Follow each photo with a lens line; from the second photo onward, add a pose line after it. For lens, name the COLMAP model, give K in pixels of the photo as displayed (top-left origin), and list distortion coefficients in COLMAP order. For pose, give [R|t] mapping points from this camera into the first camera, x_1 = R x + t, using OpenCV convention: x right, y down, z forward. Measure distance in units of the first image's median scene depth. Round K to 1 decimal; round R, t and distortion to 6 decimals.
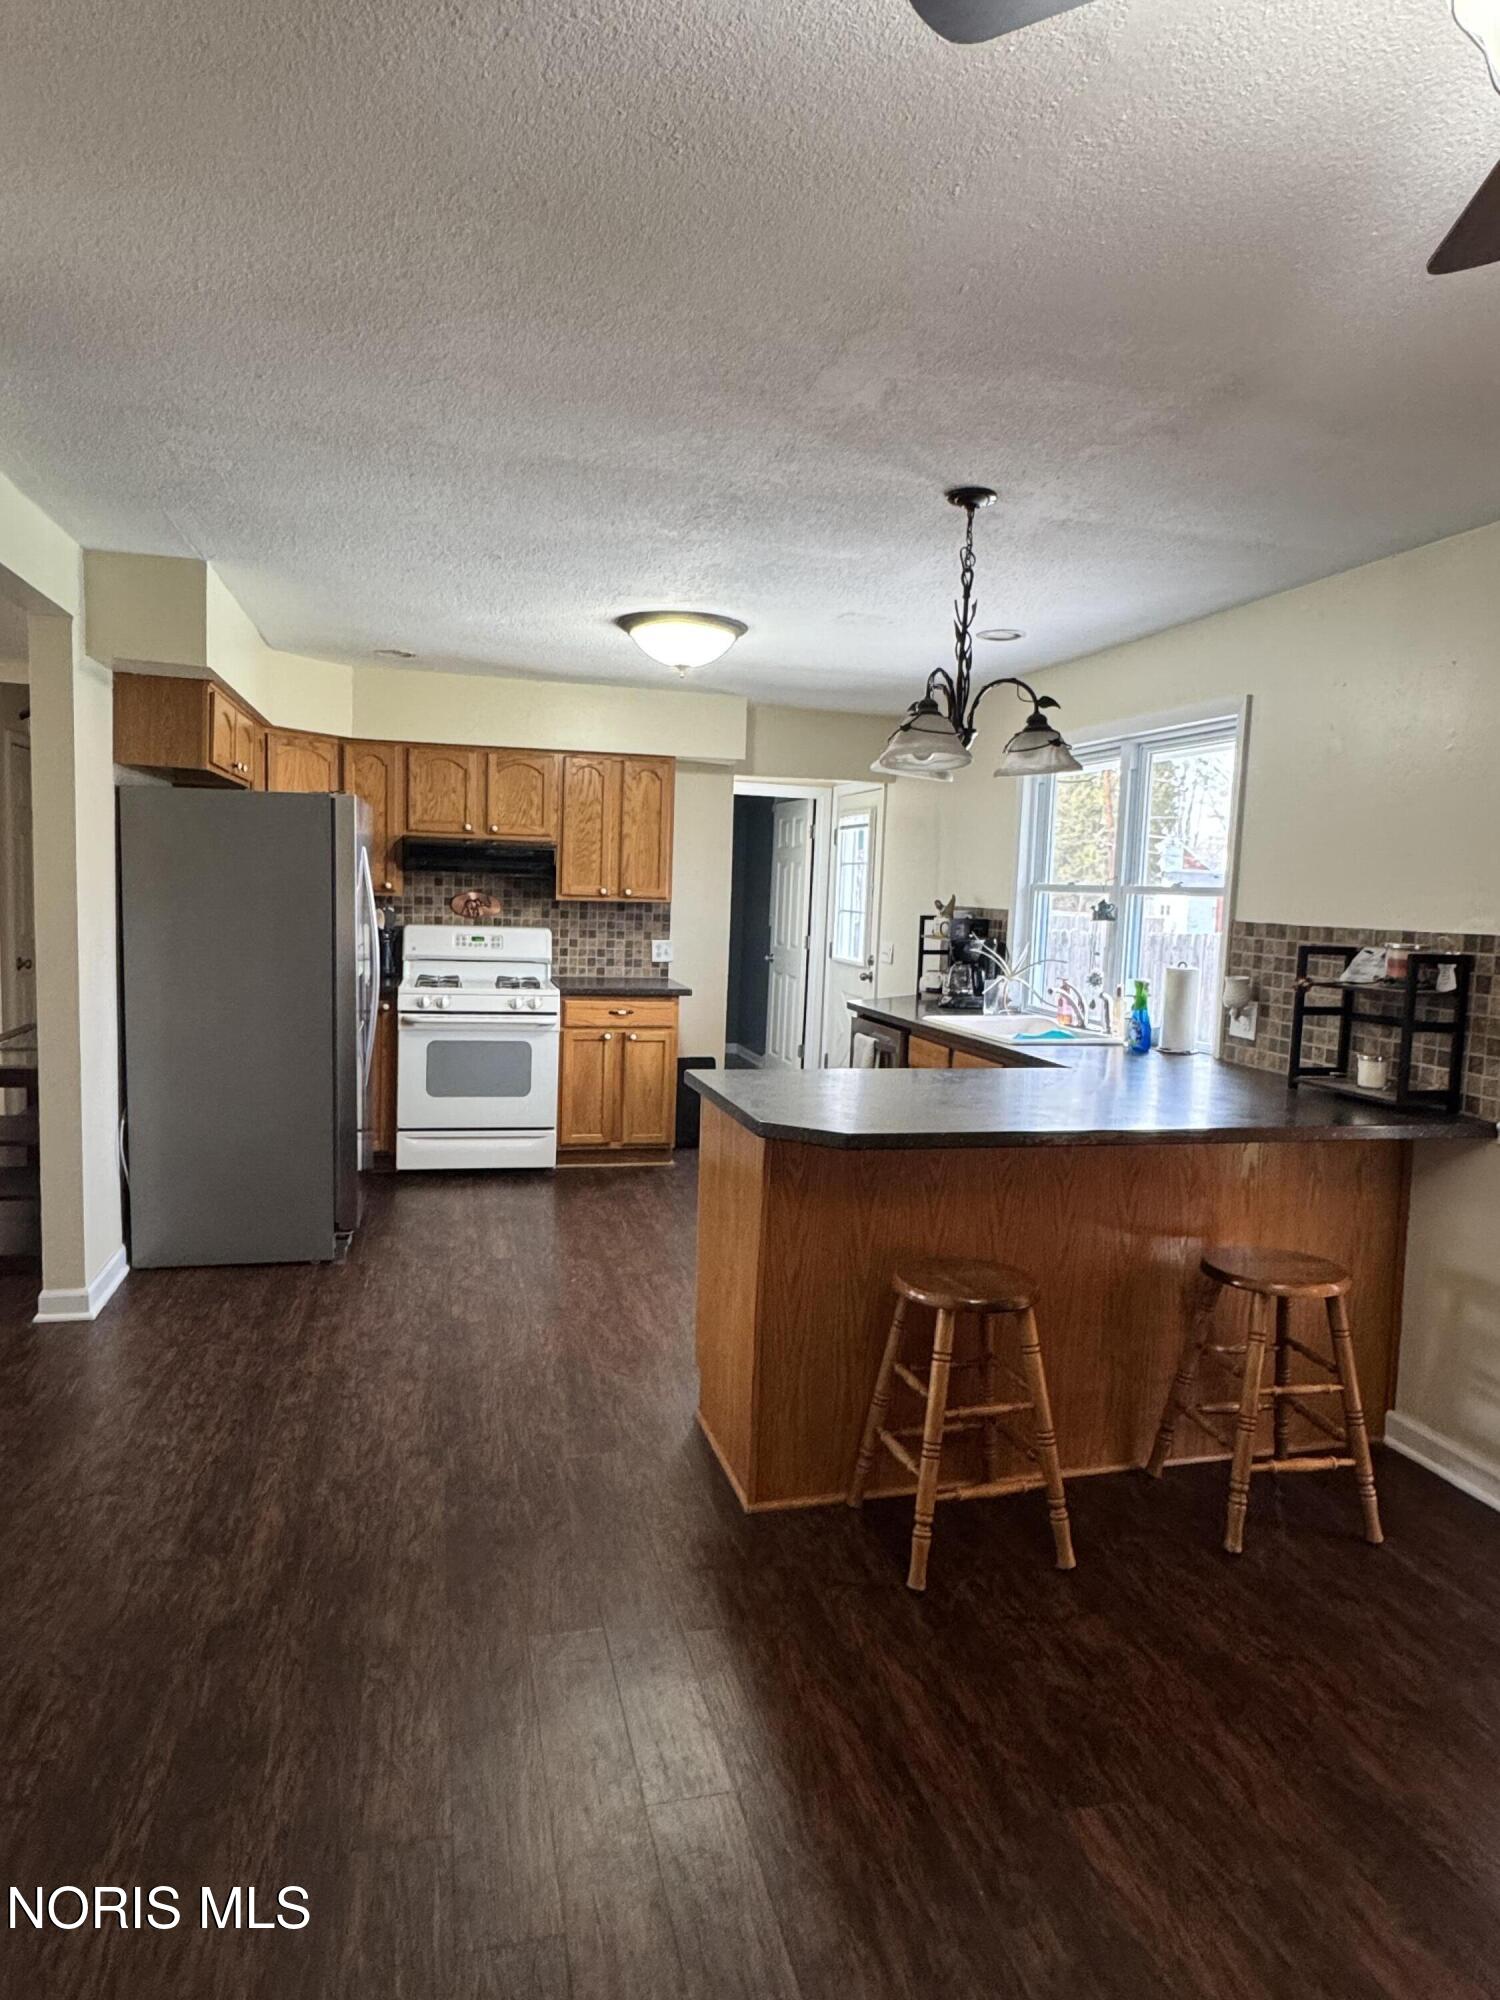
lens RADIAL K [[1220.8, 0, 756.1], [0, 1220.8, 996.9], [0, 0, 1]] dist [0.007297, -0.001974]
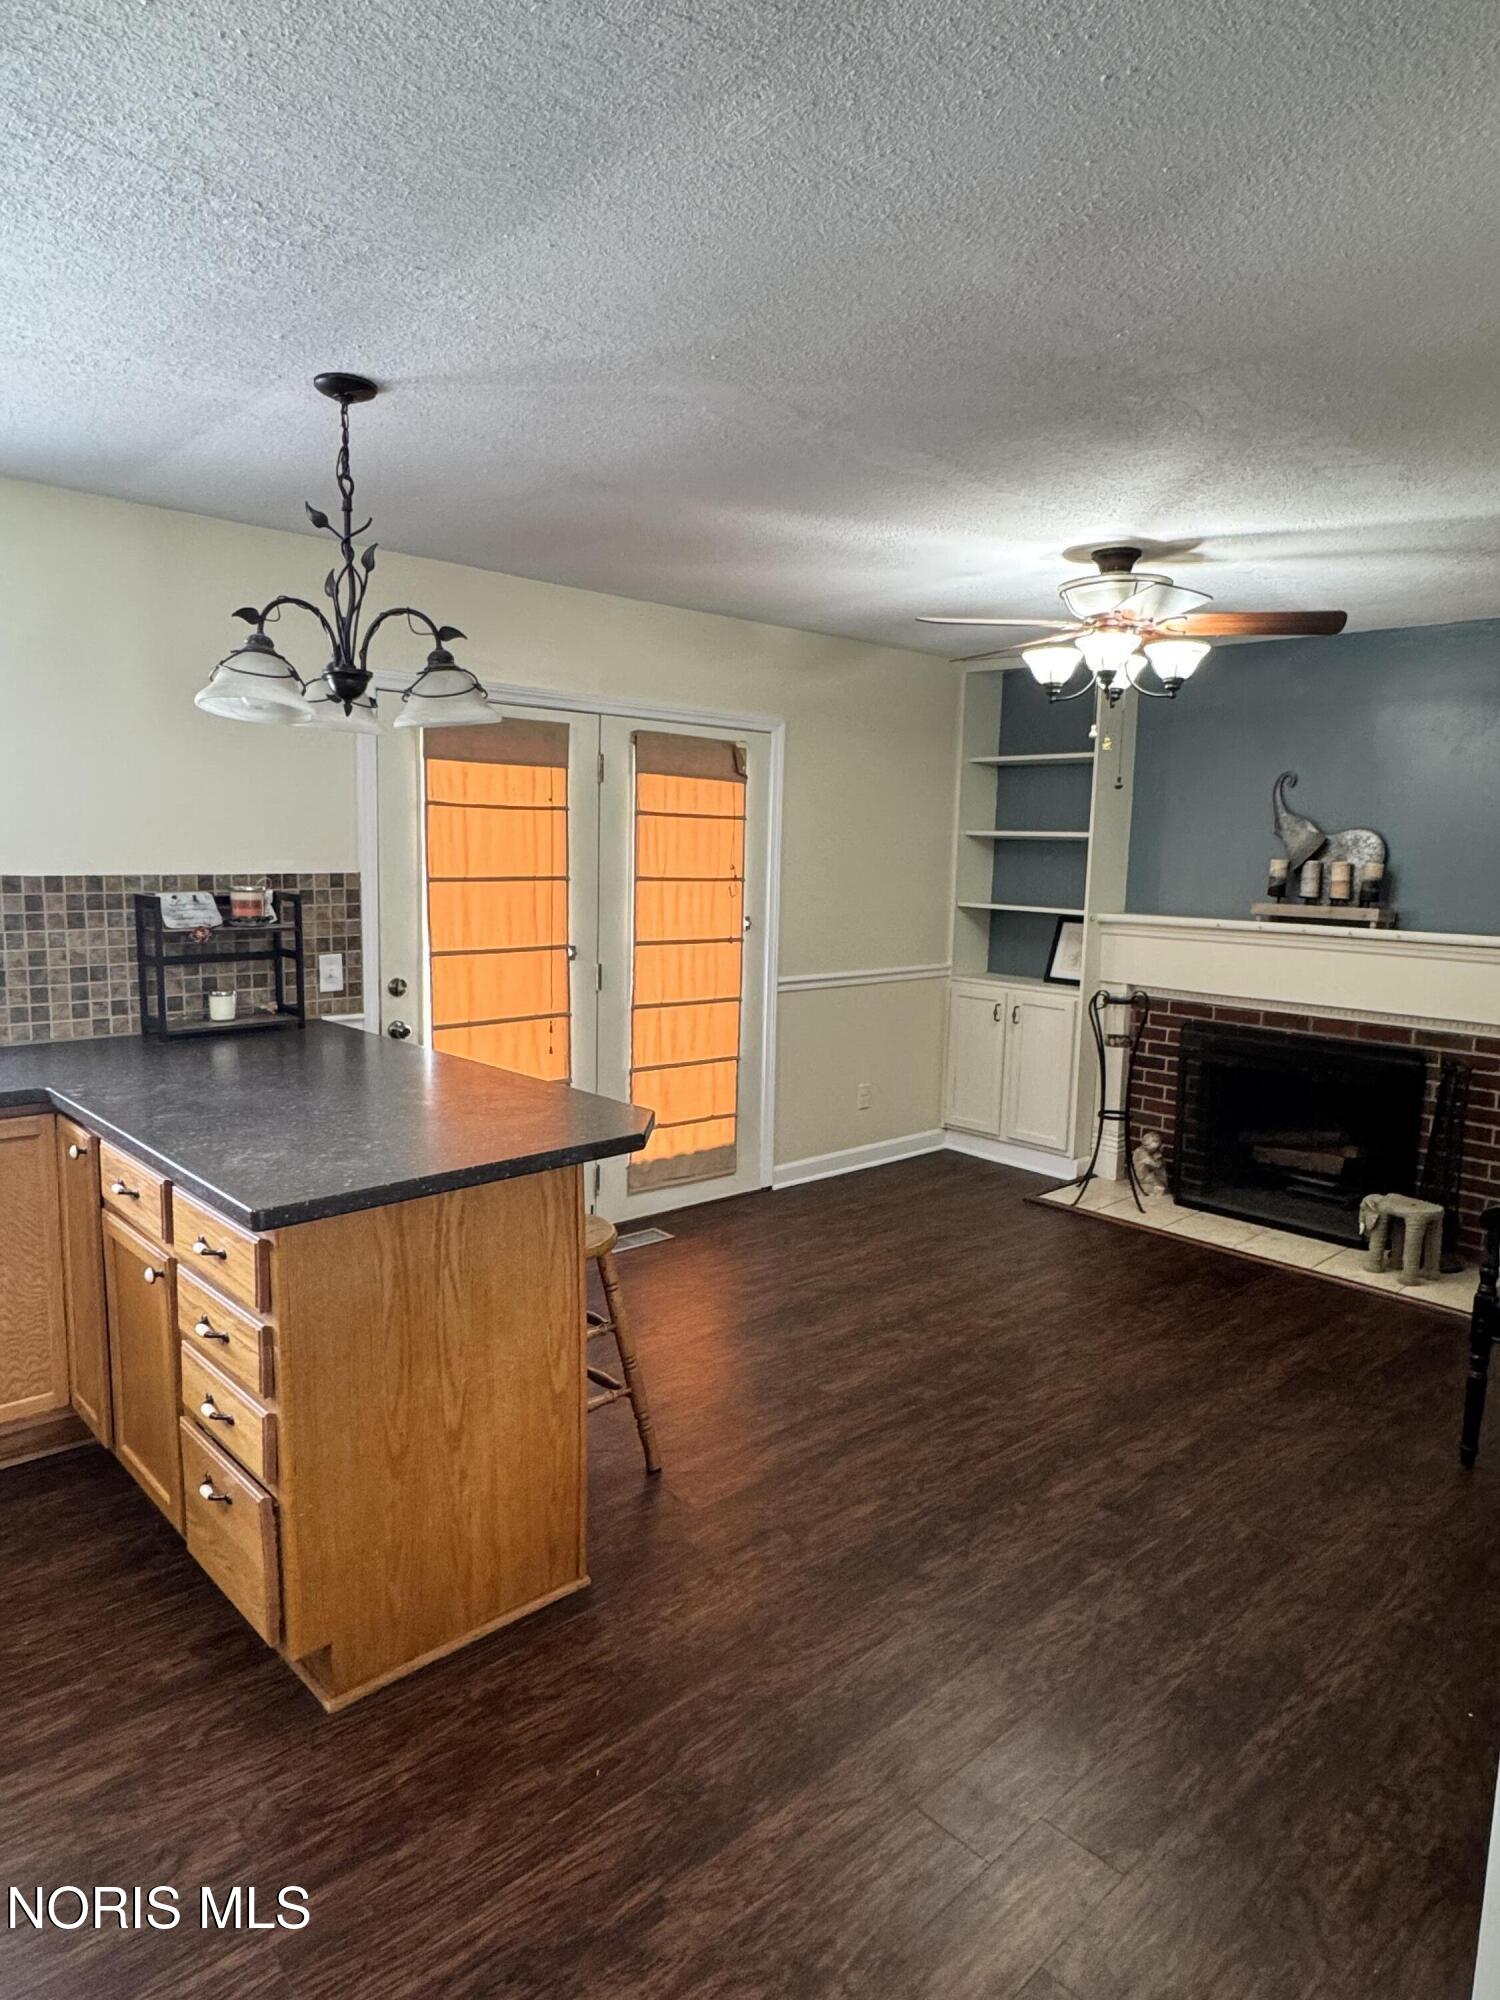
lens RADIAL K [[1220.8, 0, 747.4], [0, 1220.8, 1007.5], [0, 0, 1]] dist [0.007297, -0.001974]
pose [[-0.472643, -0.162722, 0.866100, -0.363169], [0.042841, 0.977400, 0.207012, -0.078497], [-0.880212, 0.134947, -0.454990, 0.593922]]
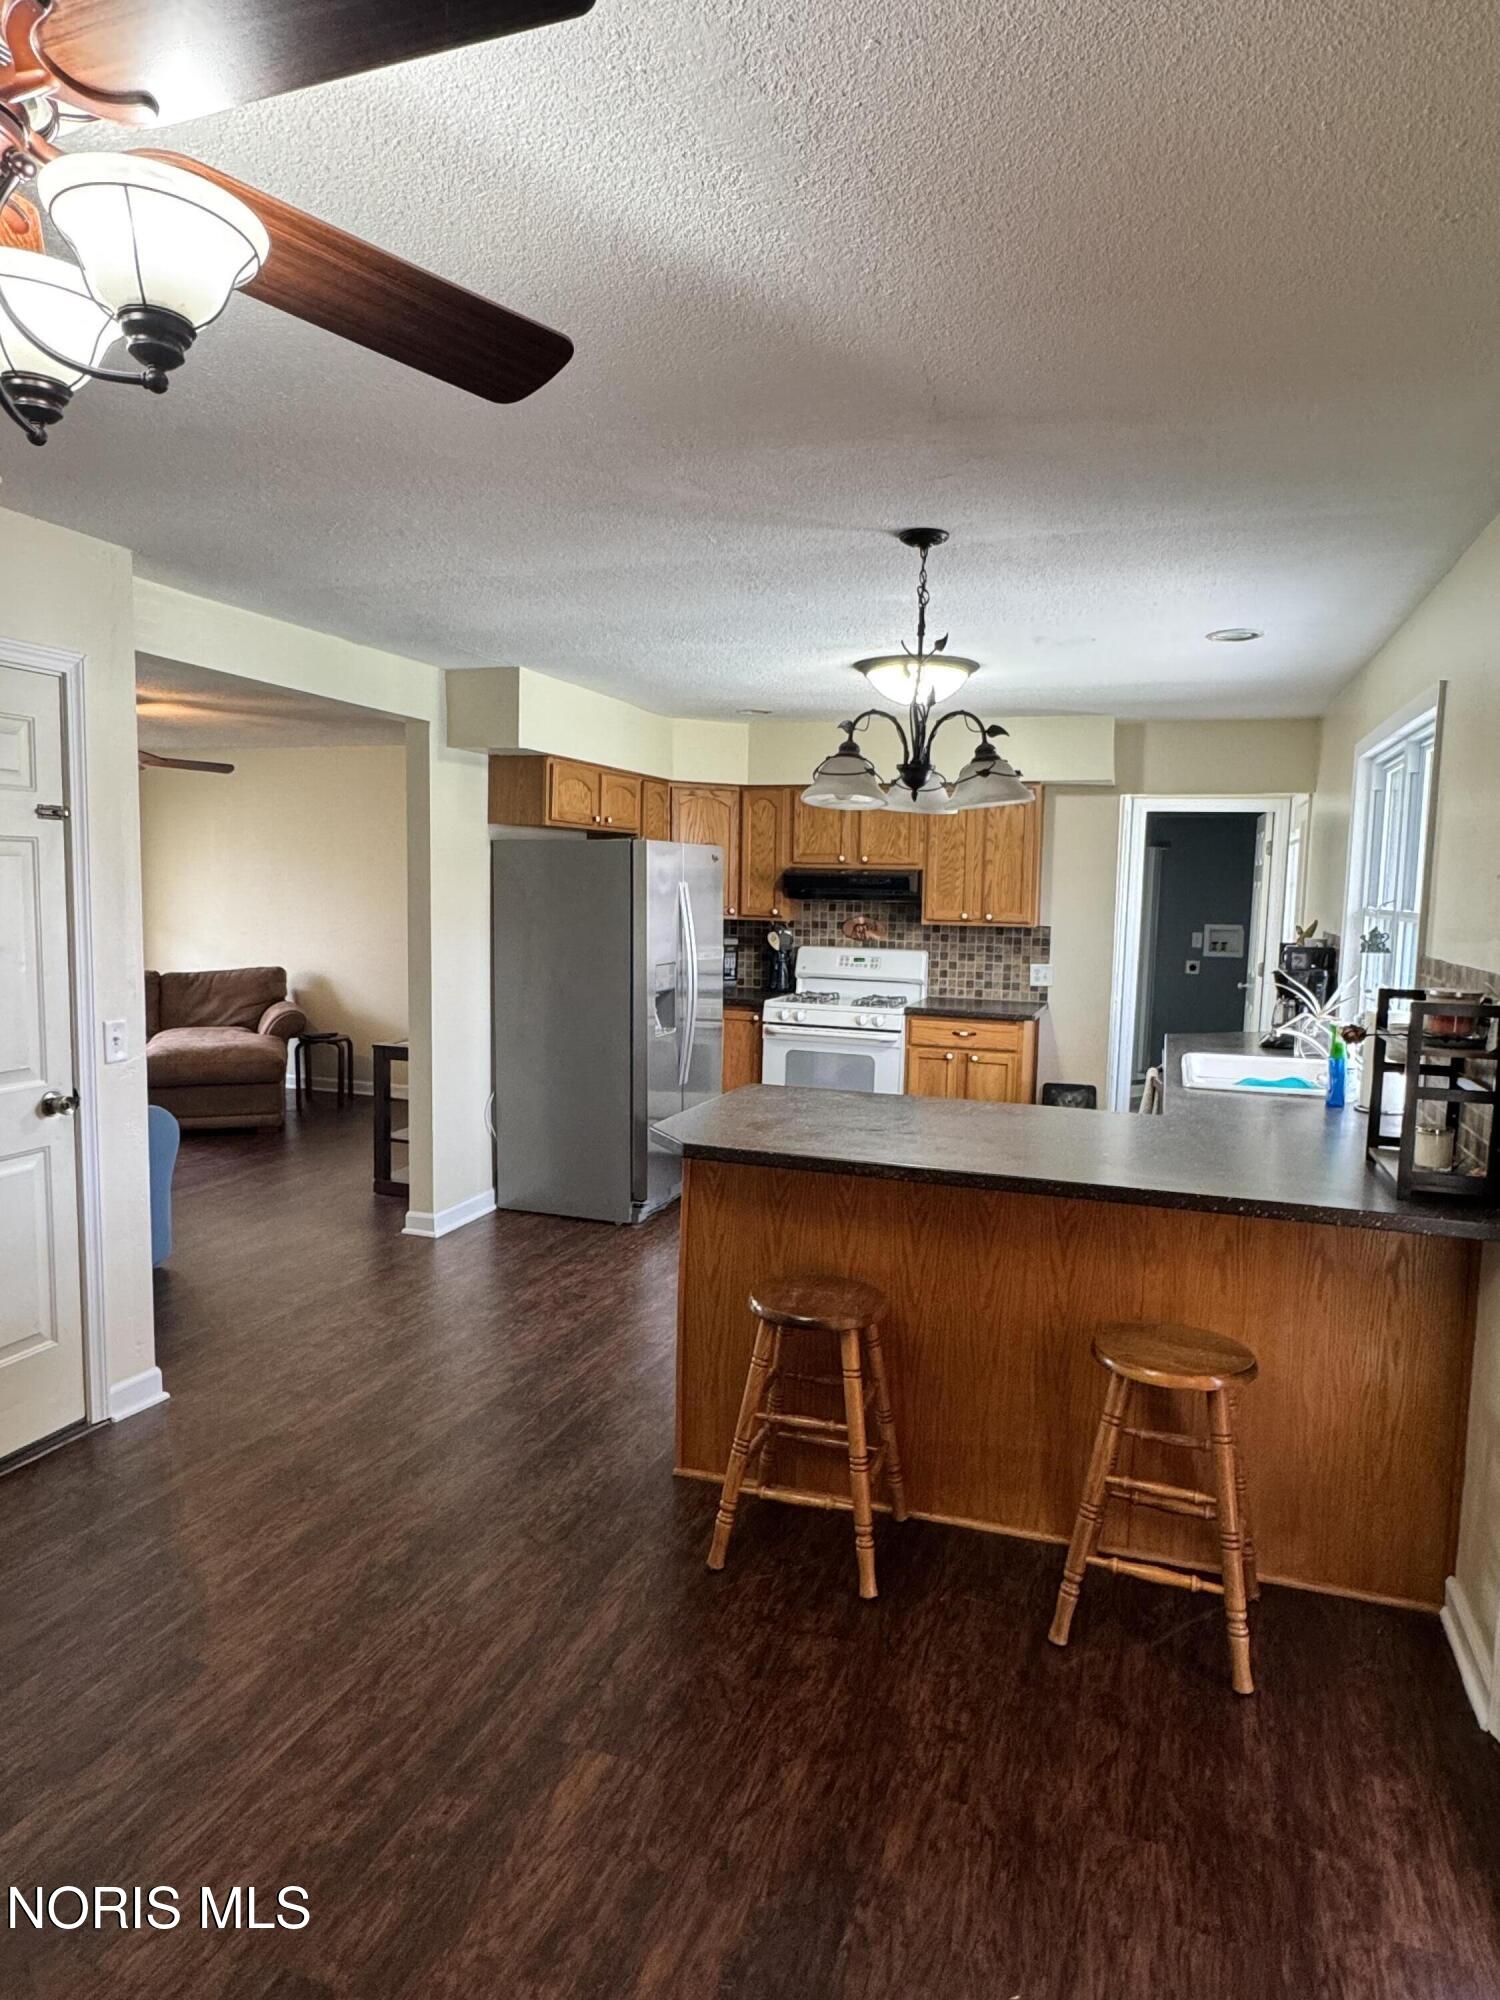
lens RADIAL K [[1220.8, 0, 752.5], [0, 1220.8, 999.3], [0, 0, 1]] dist [0.007297, -0.001974]
pose [[0.829845, 0.035747, -0.556847, 0.318244], [-0.042221, 0.999108, 0.001218, -0.010271], [0.556394, 0.022500, 0.830614, 0.043744]]
